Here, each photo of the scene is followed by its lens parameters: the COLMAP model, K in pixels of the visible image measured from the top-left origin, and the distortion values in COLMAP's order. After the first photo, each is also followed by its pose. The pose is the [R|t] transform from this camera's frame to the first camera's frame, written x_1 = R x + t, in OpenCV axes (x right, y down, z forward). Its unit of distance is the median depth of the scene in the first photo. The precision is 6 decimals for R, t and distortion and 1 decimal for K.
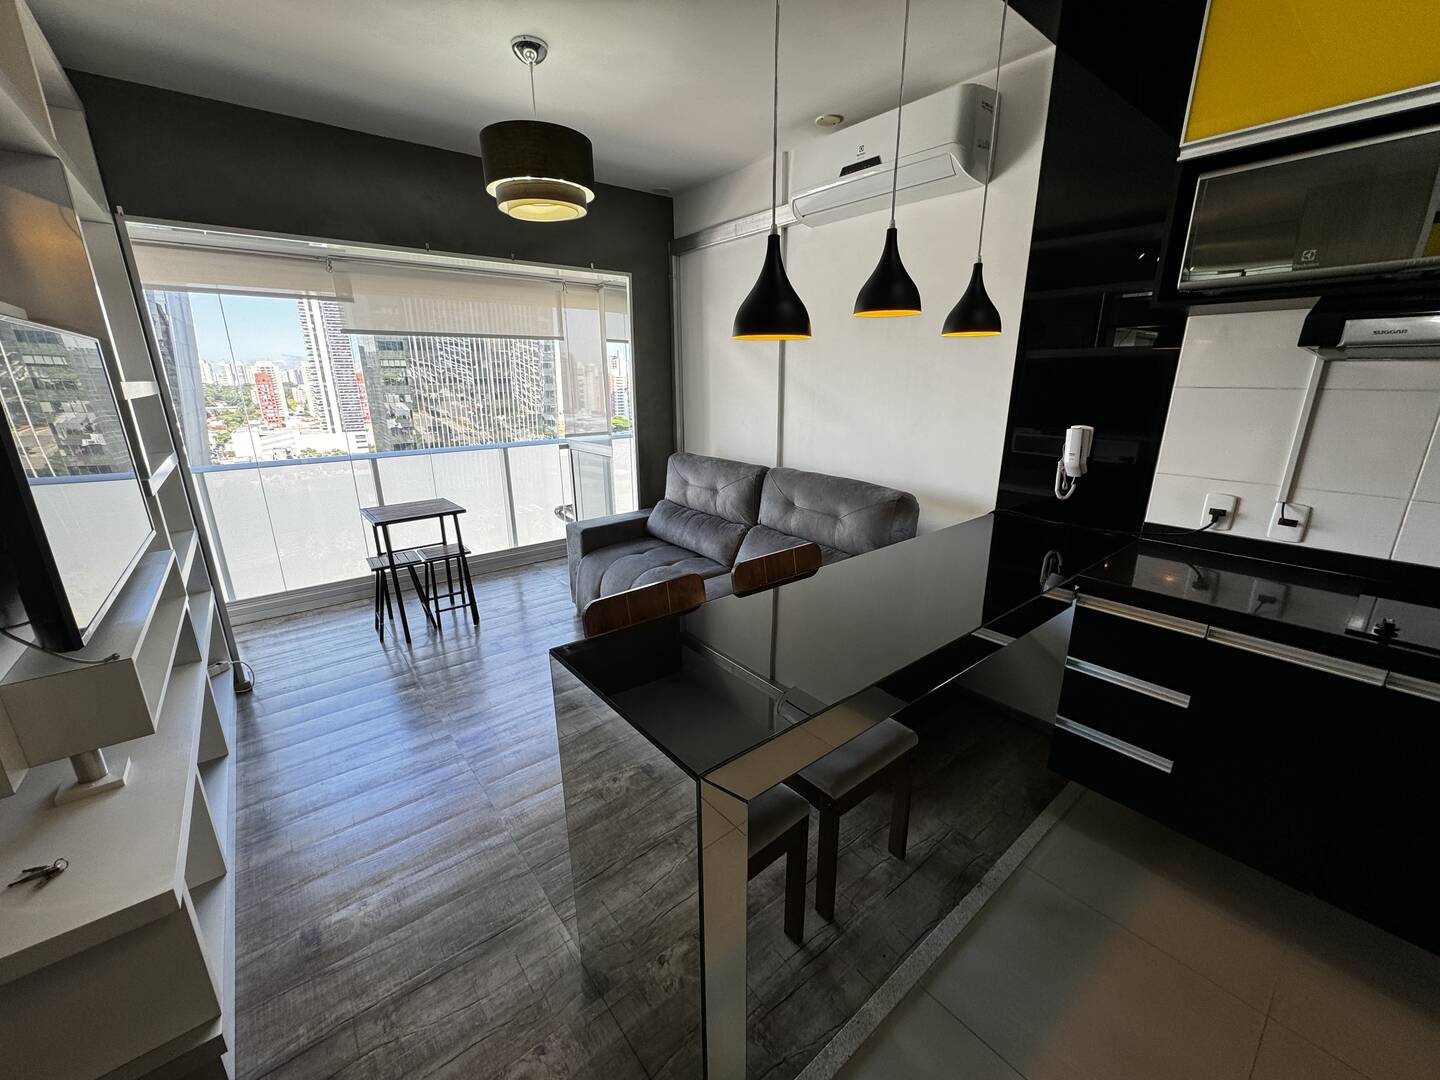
lens RADIAL K [[568.6, 0, 720.0], [0, 568.6, 540.0], [0, 0, 1]] dist [-0.001394, -0.000284]
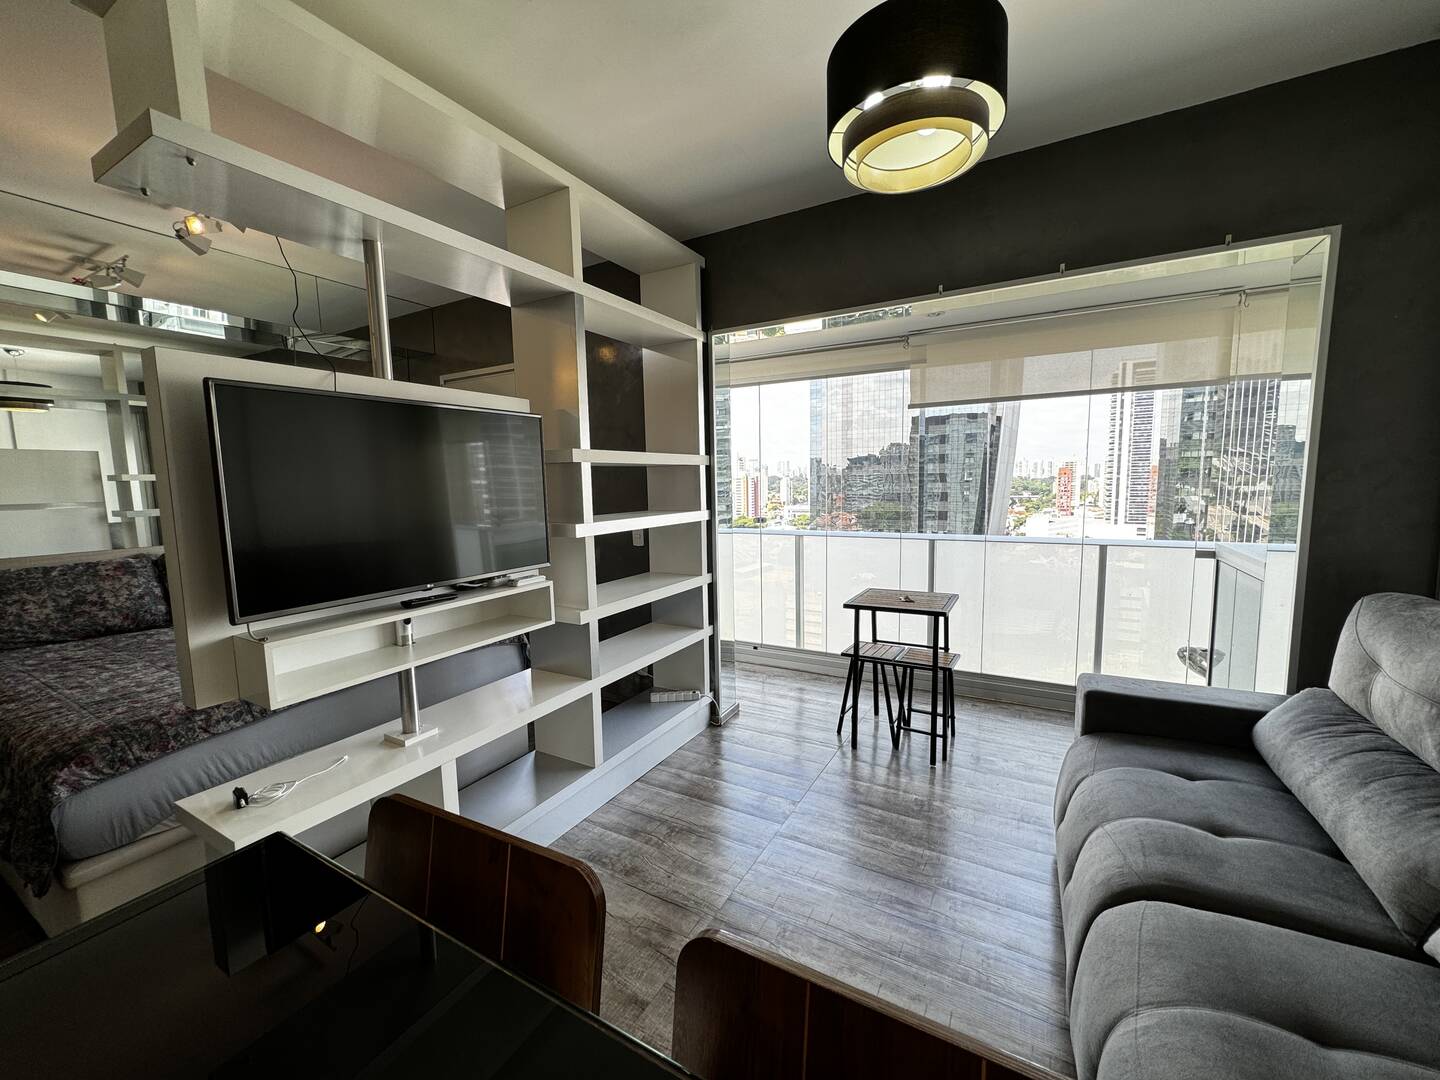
lens RADIAL K [[572.4, 0, 720.0], [0, 572.4, 540.0], [0, 0, 1]] dist [-0.002653, -0.000204]
pose [[0.367770, 0.097594, -0.924781, 0.147253], [-0.241143, 0.970468, 0.006517, -0.079894], [0.898106, 0.220607, 0.380443, 0.400837]]
